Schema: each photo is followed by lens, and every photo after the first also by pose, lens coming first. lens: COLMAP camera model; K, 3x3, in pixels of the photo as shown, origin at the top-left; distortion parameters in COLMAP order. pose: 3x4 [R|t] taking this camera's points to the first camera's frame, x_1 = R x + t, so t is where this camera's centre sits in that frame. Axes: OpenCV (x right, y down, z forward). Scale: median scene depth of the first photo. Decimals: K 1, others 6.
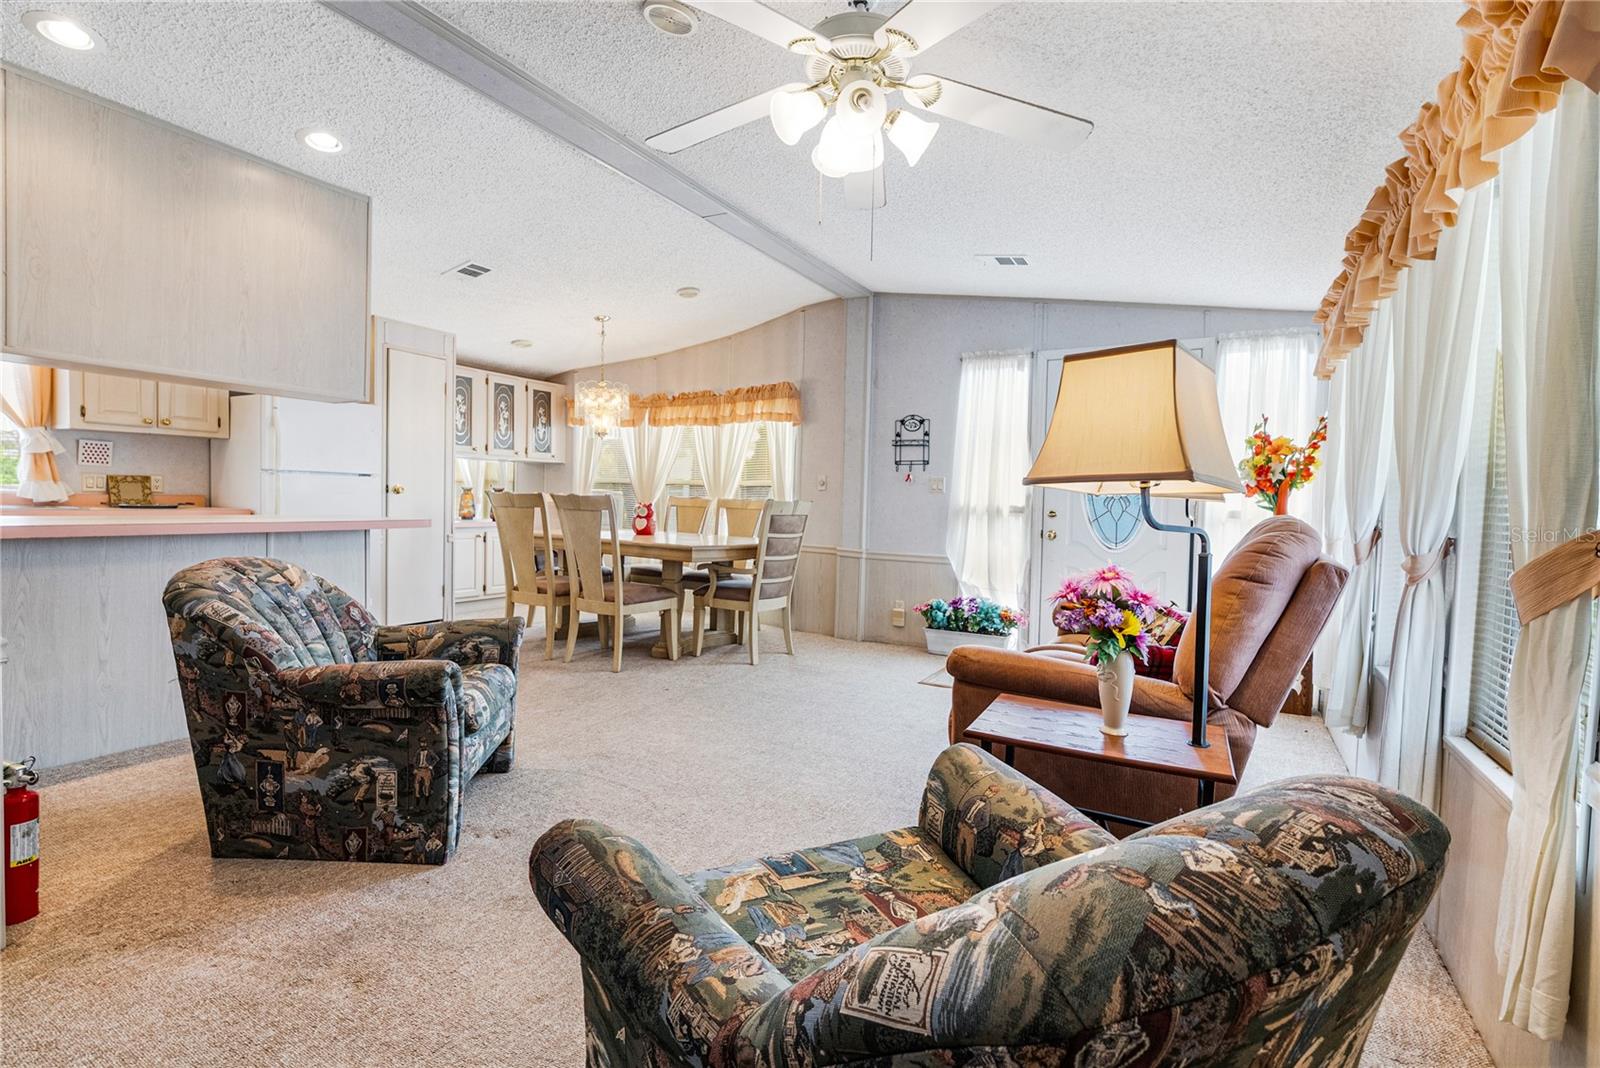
lens RADIAL K [[717.7, 0, 800.0], [0, 717.7, 534.0], [0, 0, 1]] dist [-0.003589, 0.000098]
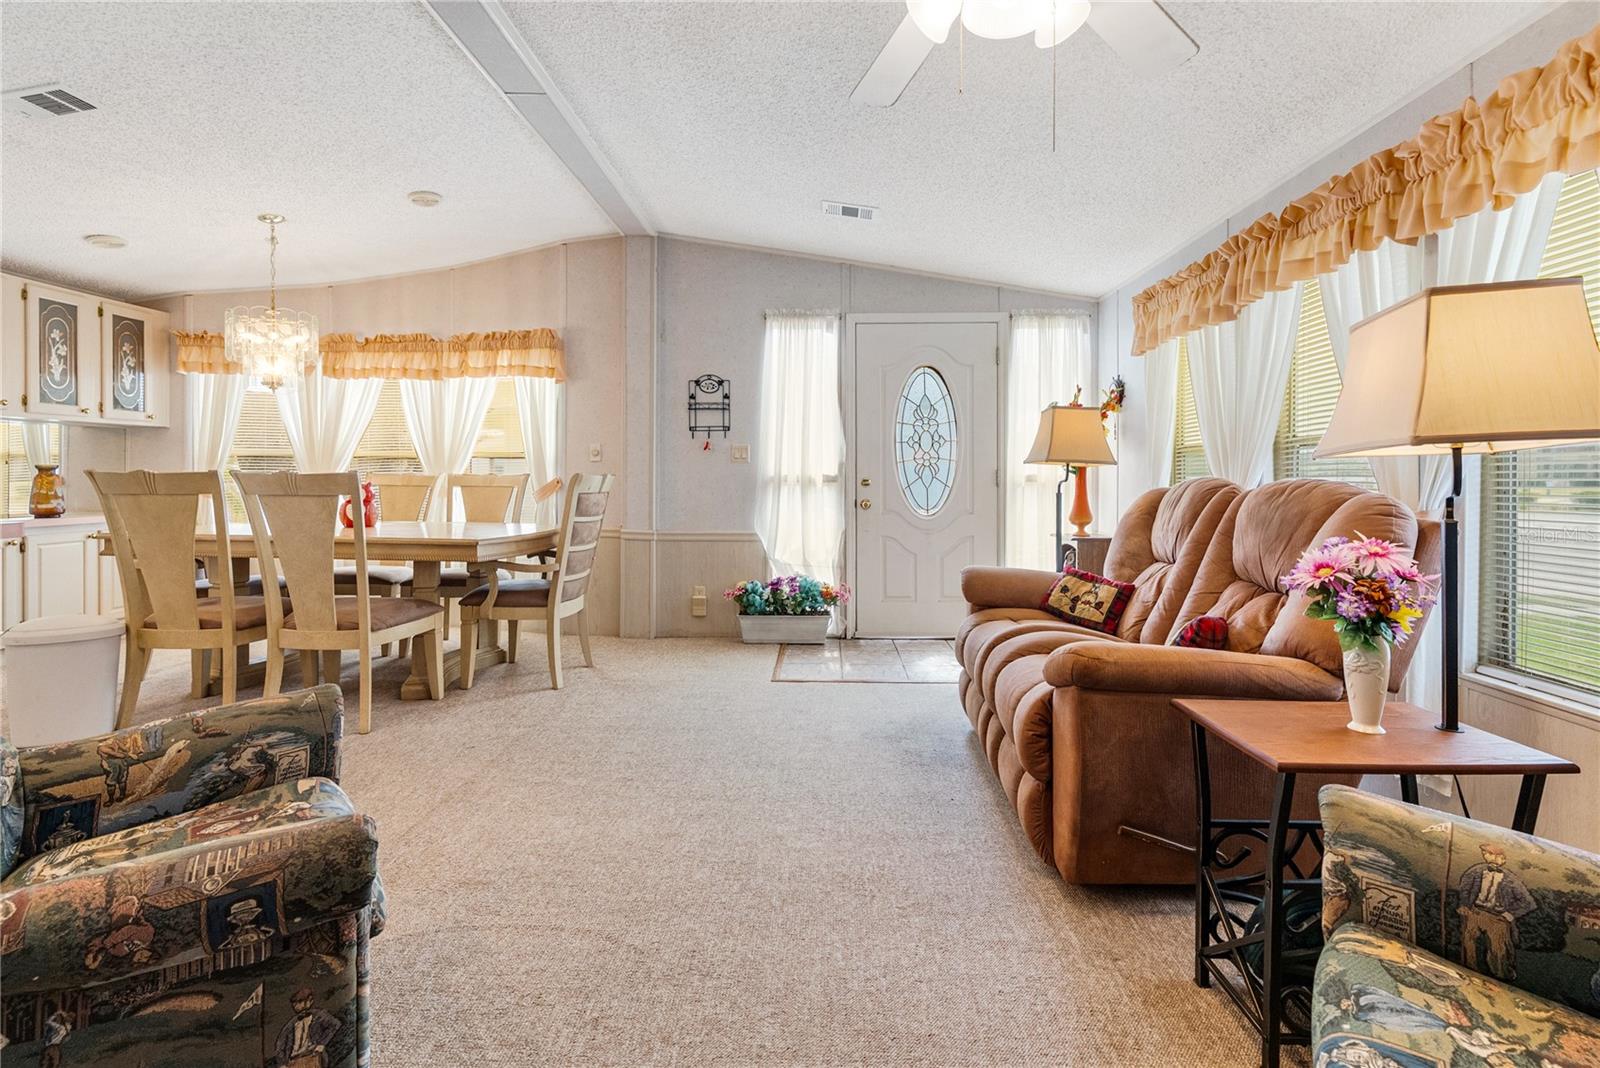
lens RADIAL K [[731.7, 0, 797.1], [0, 731.7, 482.4], [0, 0, 1]] dist [-0.002510, 0.000223]
pose [[0.883957, -0.026910, 0.466792, -0.184238], [0.041573, 0.998912, -0.021142, -0.010637], [-0.465715, 0.038094, 0.884114, 0.167583]]
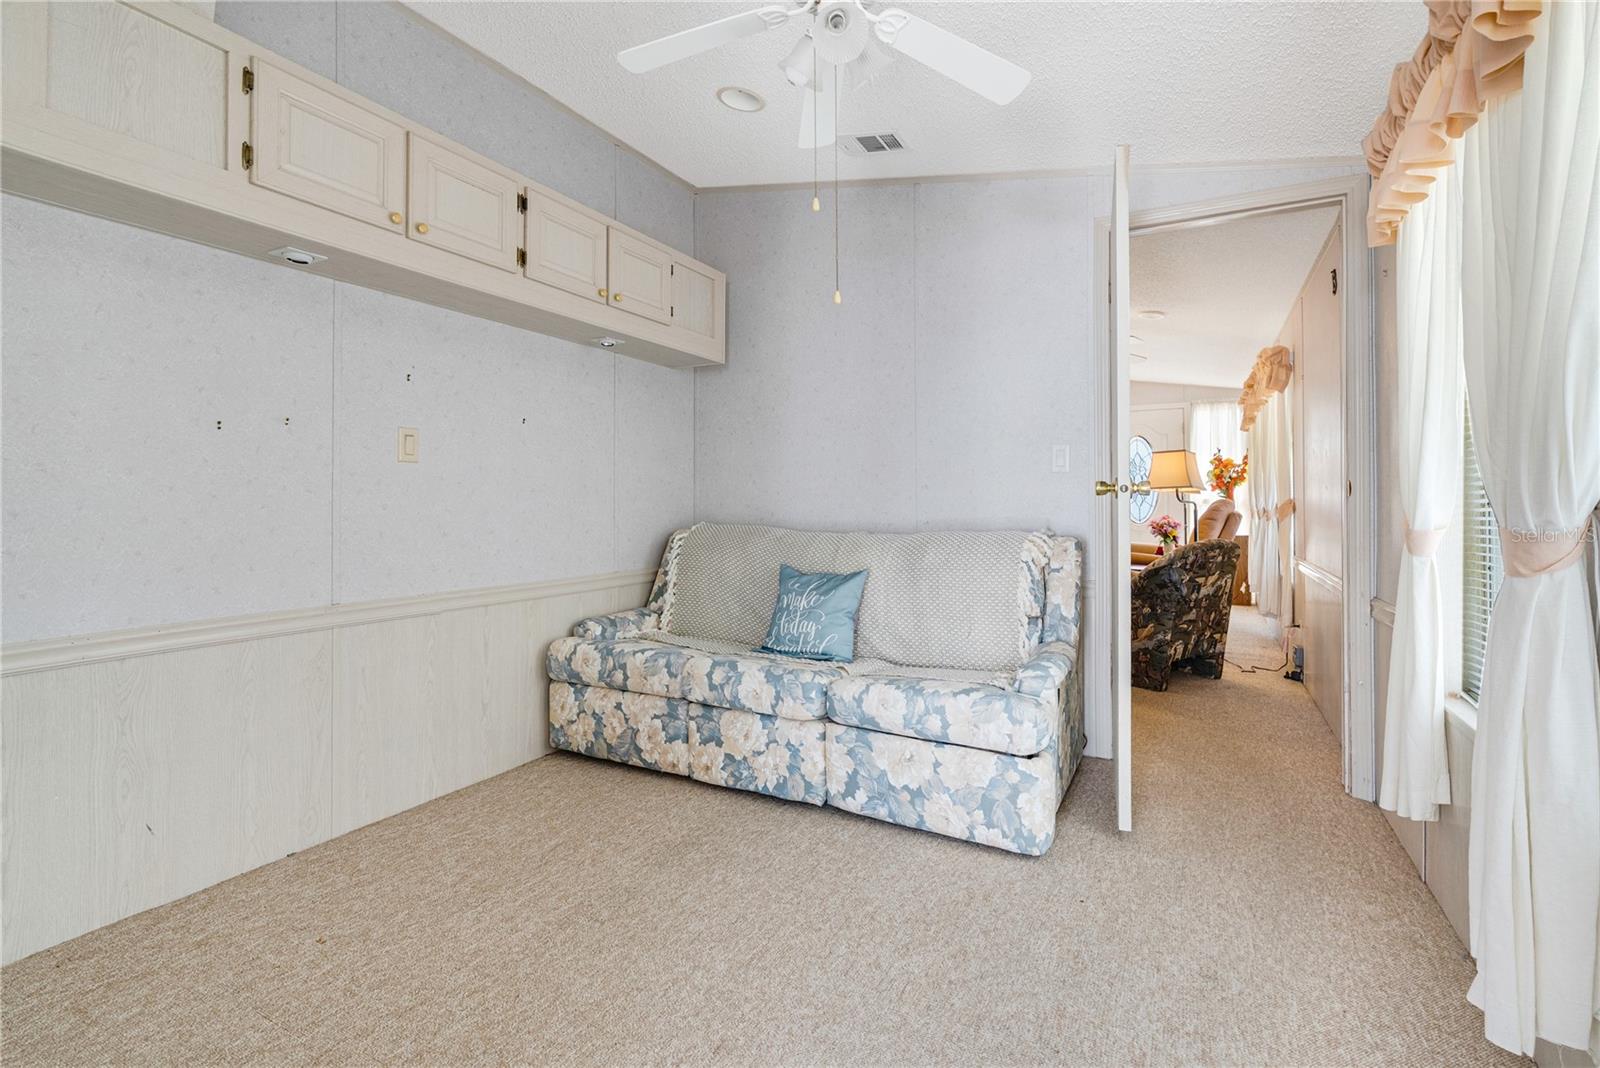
lens RADIAL K [[735.6, 0, 809.1], [0, 735.6, 496.1], [0, 0, 1]] dist [-0.002067, 0.000104]
pose [[0.998693, -0.024027, 0.045112, -0.392965], [0.026573, 0.998036, -0.056725, 0.032515], [-0.043661, 0.057850, 0.997370, -0.662973]]
